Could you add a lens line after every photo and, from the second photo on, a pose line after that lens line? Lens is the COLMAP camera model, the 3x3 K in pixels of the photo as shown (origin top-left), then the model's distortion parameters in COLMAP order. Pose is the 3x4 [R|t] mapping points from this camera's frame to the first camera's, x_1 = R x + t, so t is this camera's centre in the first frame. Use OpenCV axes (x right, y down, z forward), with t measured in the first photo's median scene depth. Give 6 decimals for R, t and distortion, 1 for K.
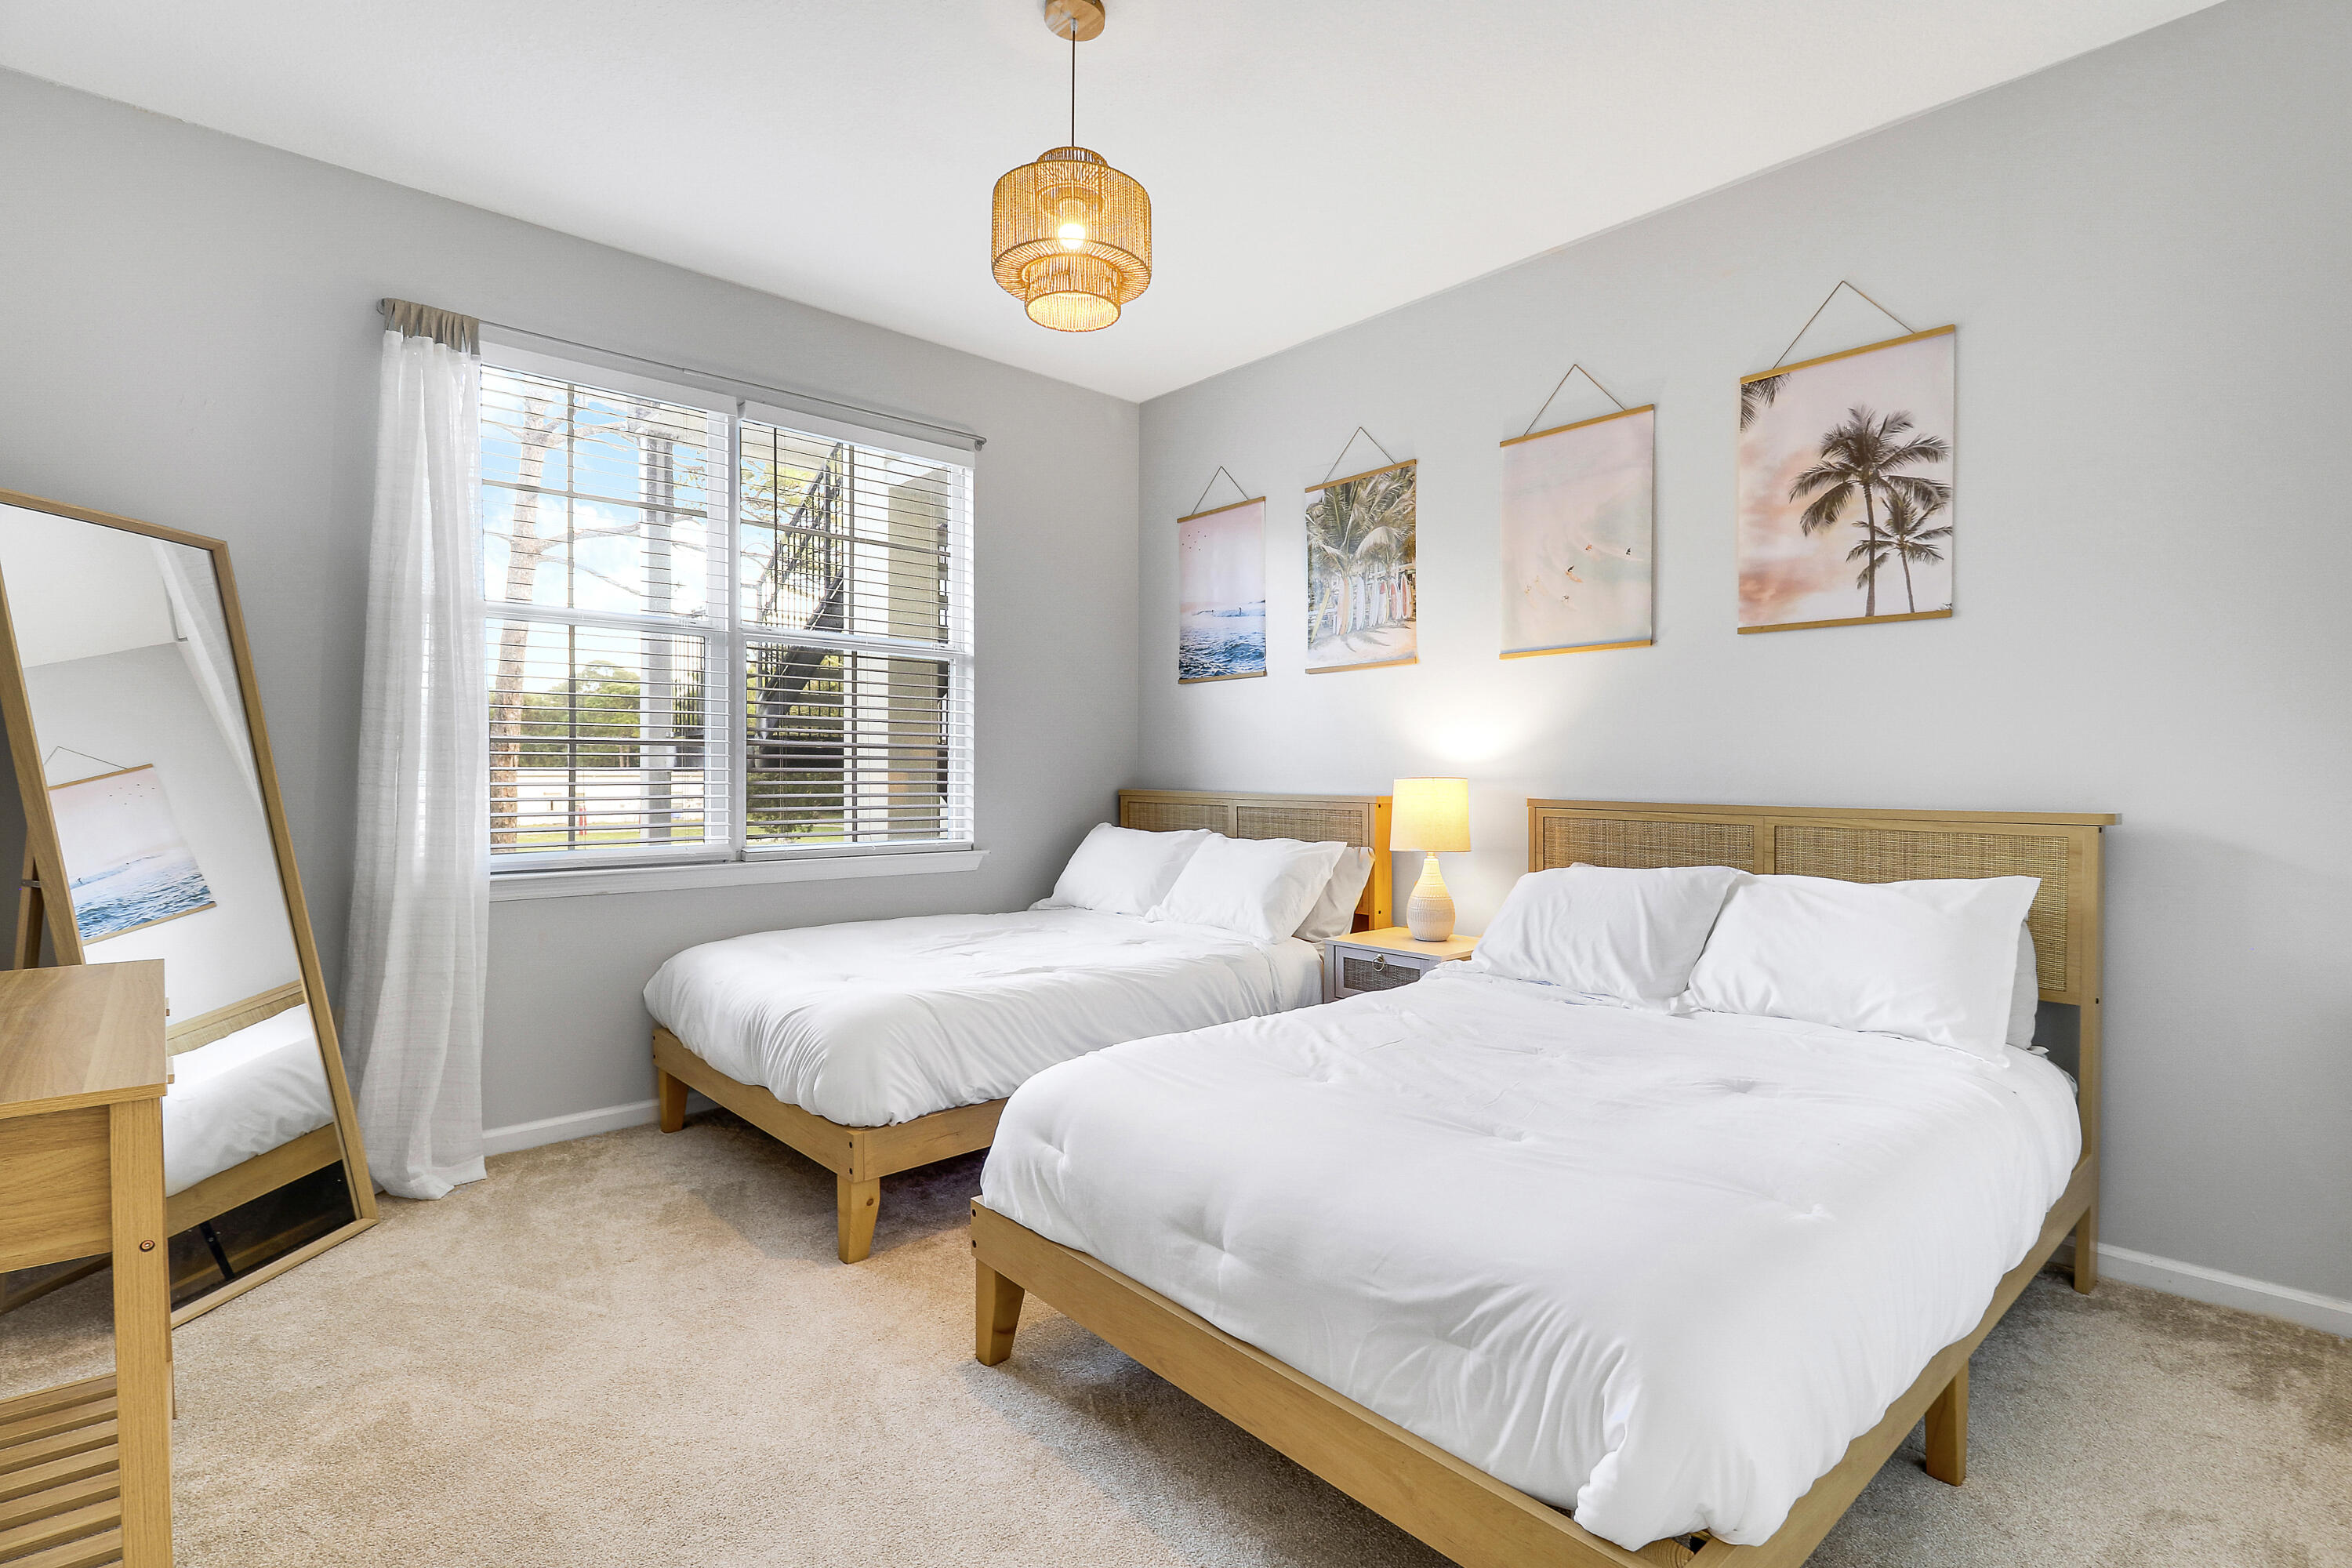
lens RADIAL K [[1091.4, 0, 1182.5], [0, 1091.4, 784.1], [0, 0, 1]] dist [0.002240, -0.006534]
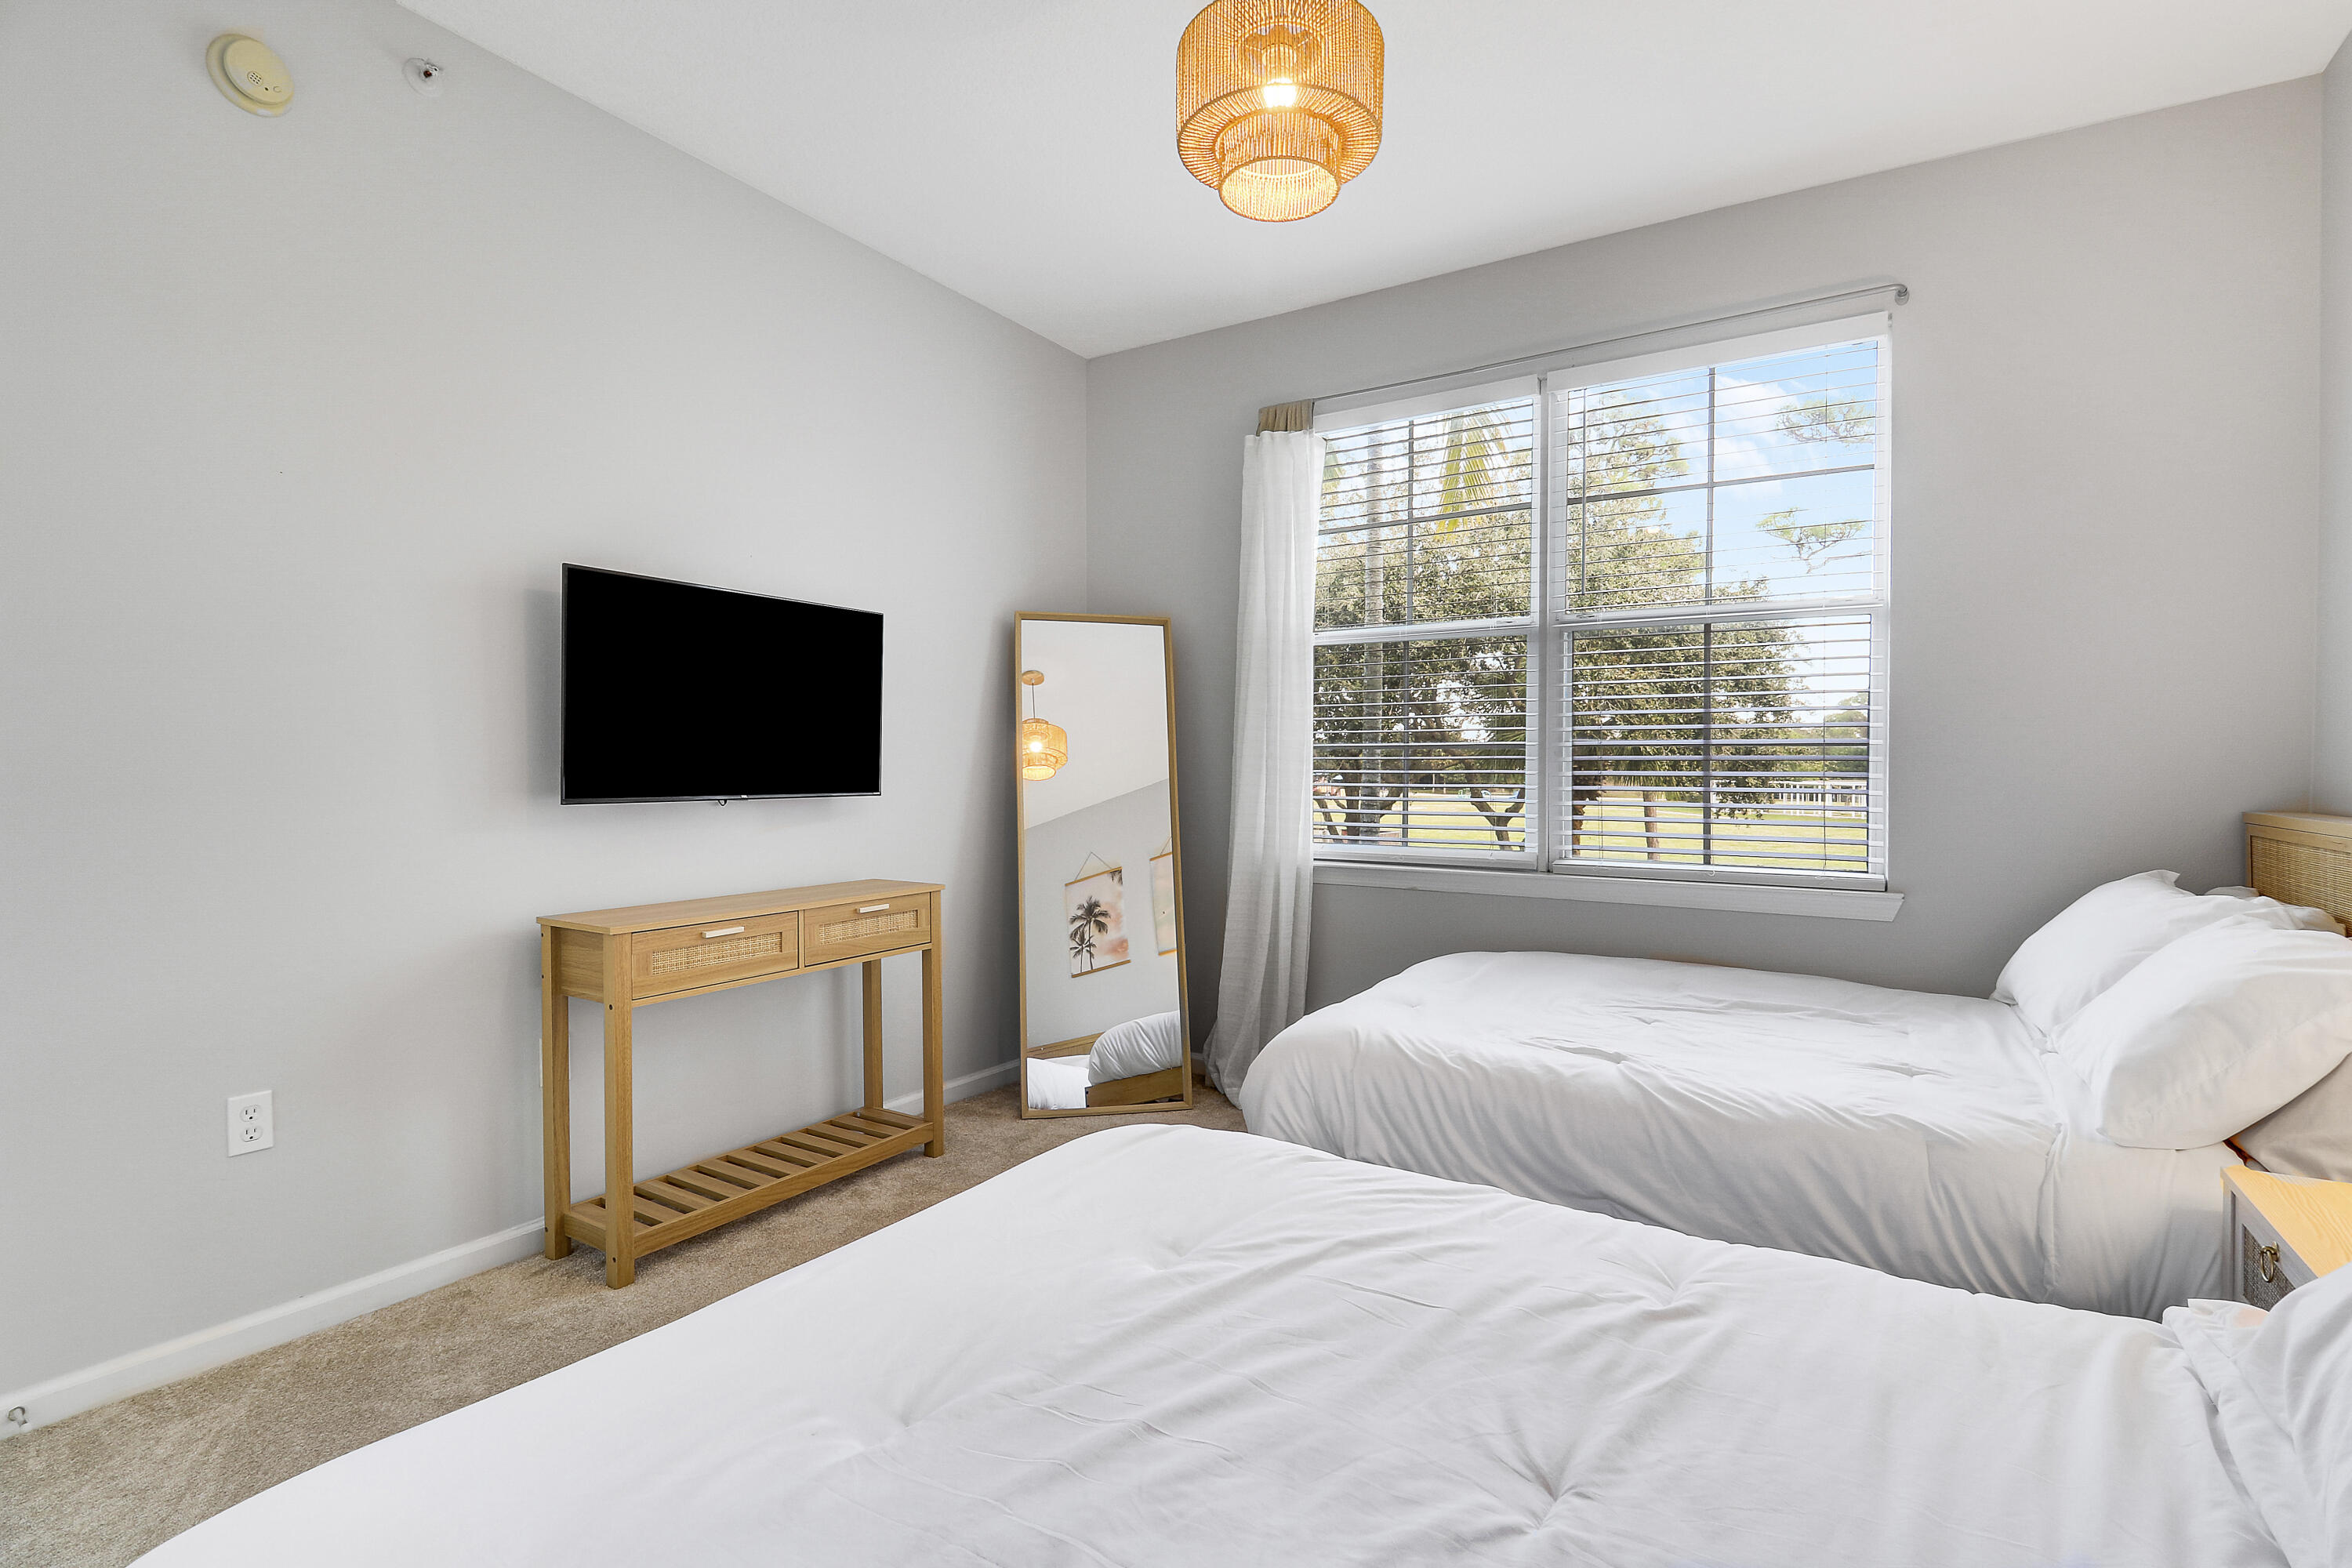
lens RADIAL K [[1091.4, 0, 1189.3], [0, 1091.4, 777.5], [0, 0, 1]] dist [0.002240, -0.006534]
pose [[0.272323, 0.005981, -0.962187, 0.414366], [-0.016478, 0.999863, 0.001551, -0.006167], [0.962065, 0.015433, 0.272384, 0.471643]]
